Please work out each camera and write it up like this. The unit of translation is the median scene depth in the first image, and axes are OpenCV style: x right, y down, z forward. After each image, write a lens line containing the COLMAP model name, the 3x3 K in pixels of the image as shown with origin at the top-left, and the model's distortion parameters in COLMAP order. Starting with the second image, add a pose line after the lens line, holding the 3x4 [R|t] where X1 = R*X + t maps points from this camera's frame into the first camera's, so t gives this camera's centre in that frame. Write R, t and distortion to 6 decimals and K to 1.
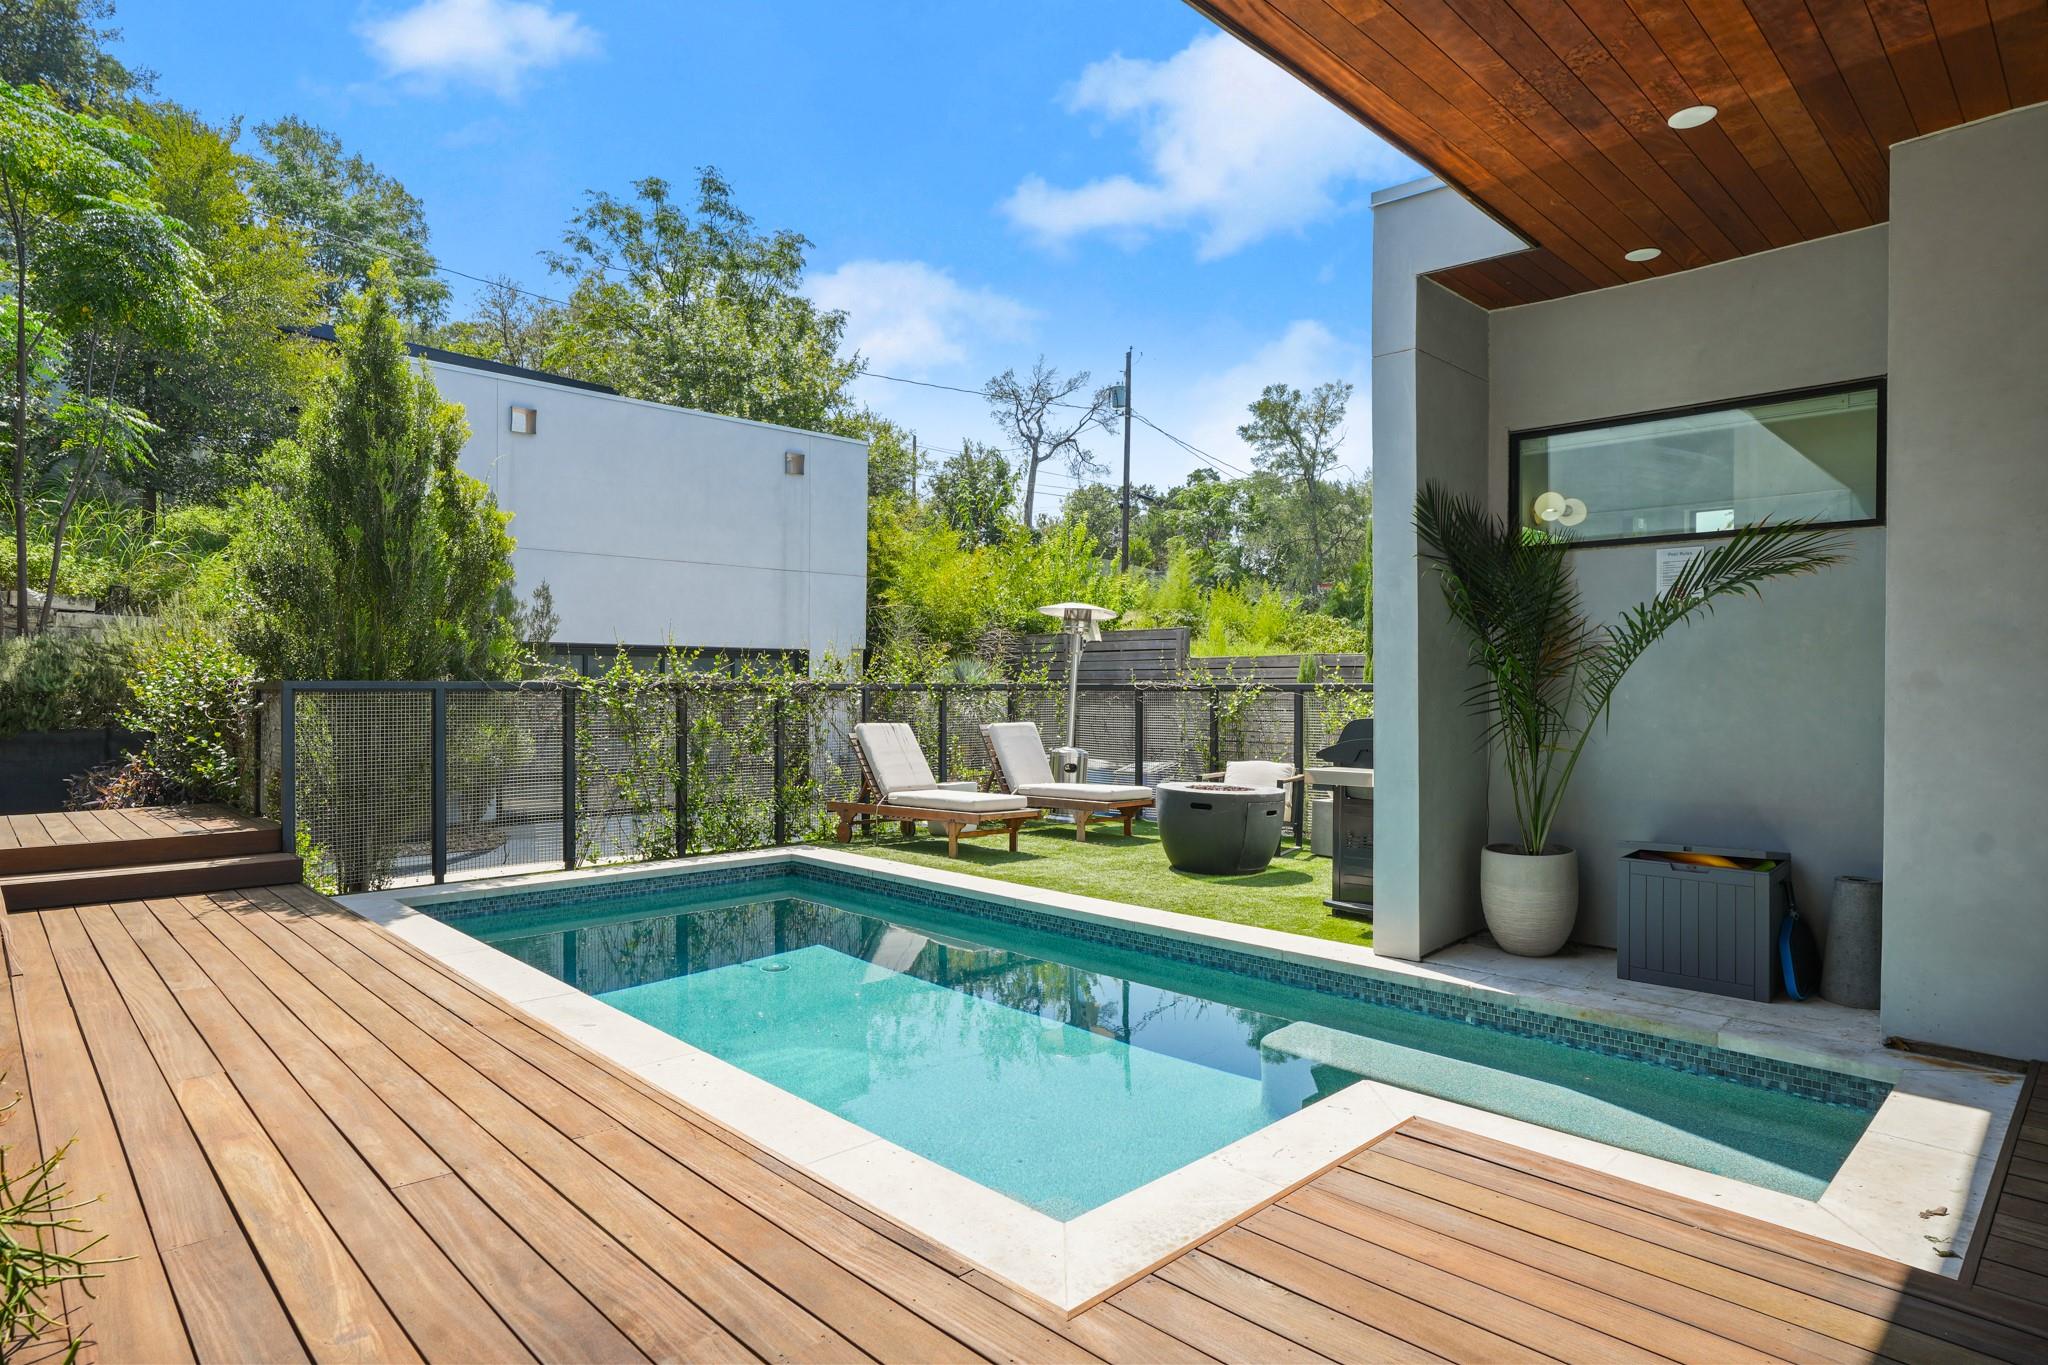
lens RADIAL K [[1149.3, 0, 1014.2], [0, 1149.3, 687.7], [0, 0, 1]] dist [0.000475, -0.000700]
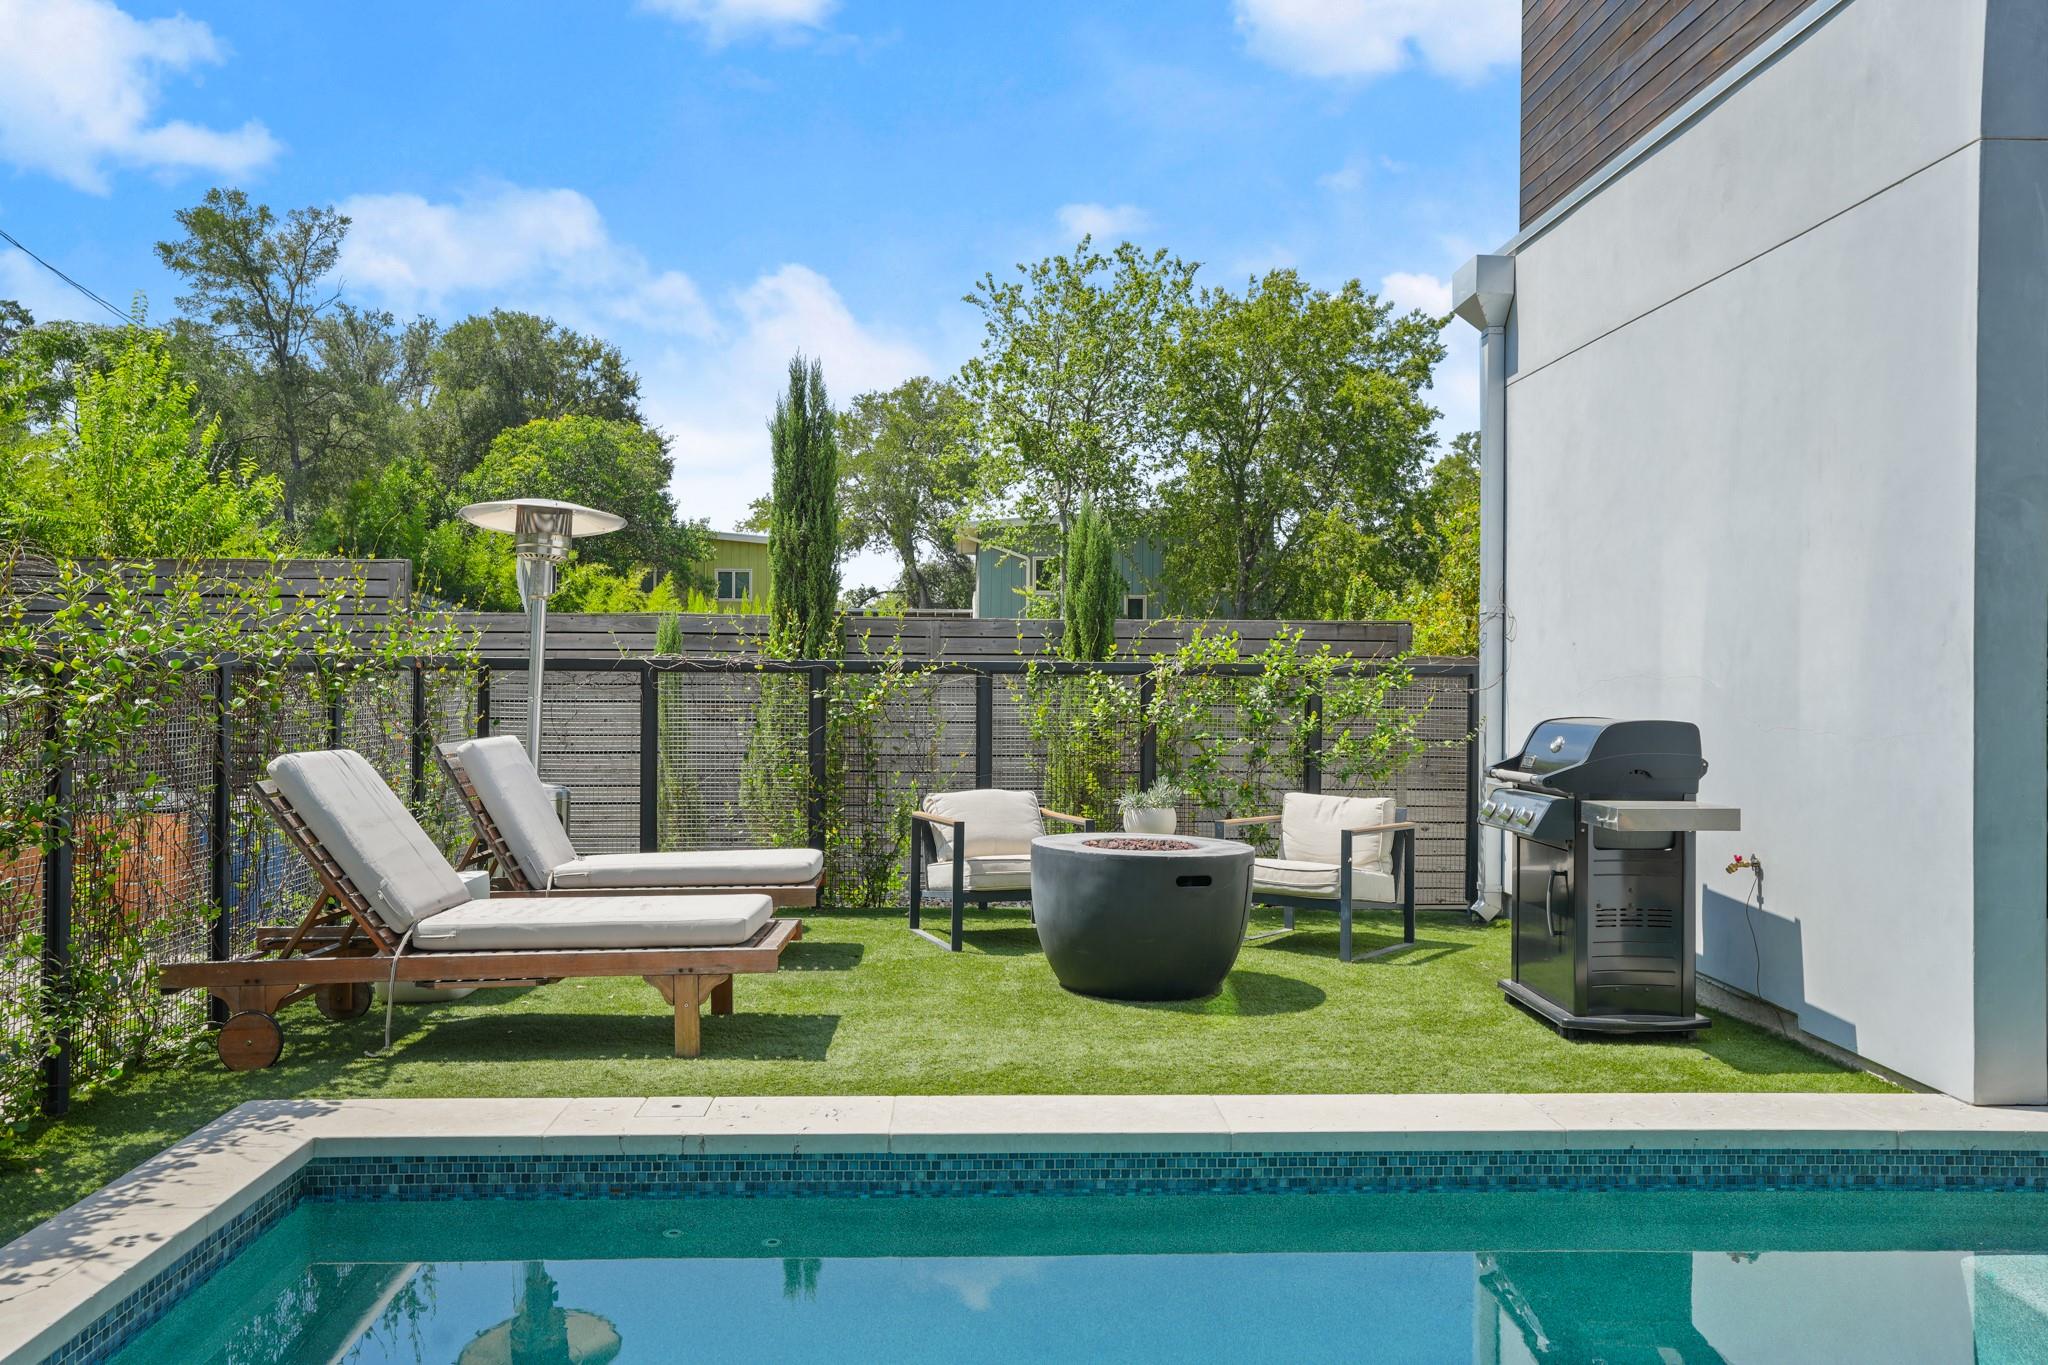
lens RADIAL K [[1454.0, 0, 1024.0], [0, 1454.0, 682.5], [0, 0, 1]] dist [-0.007580, 0.044573]
pose [[0.664645, -0.006891, 0.747127, -0.088373], [-0.003707, 0.999915, 0.012521, -0.000427], [-0.747150, -0.011091, 0.664563, 0.124311]]
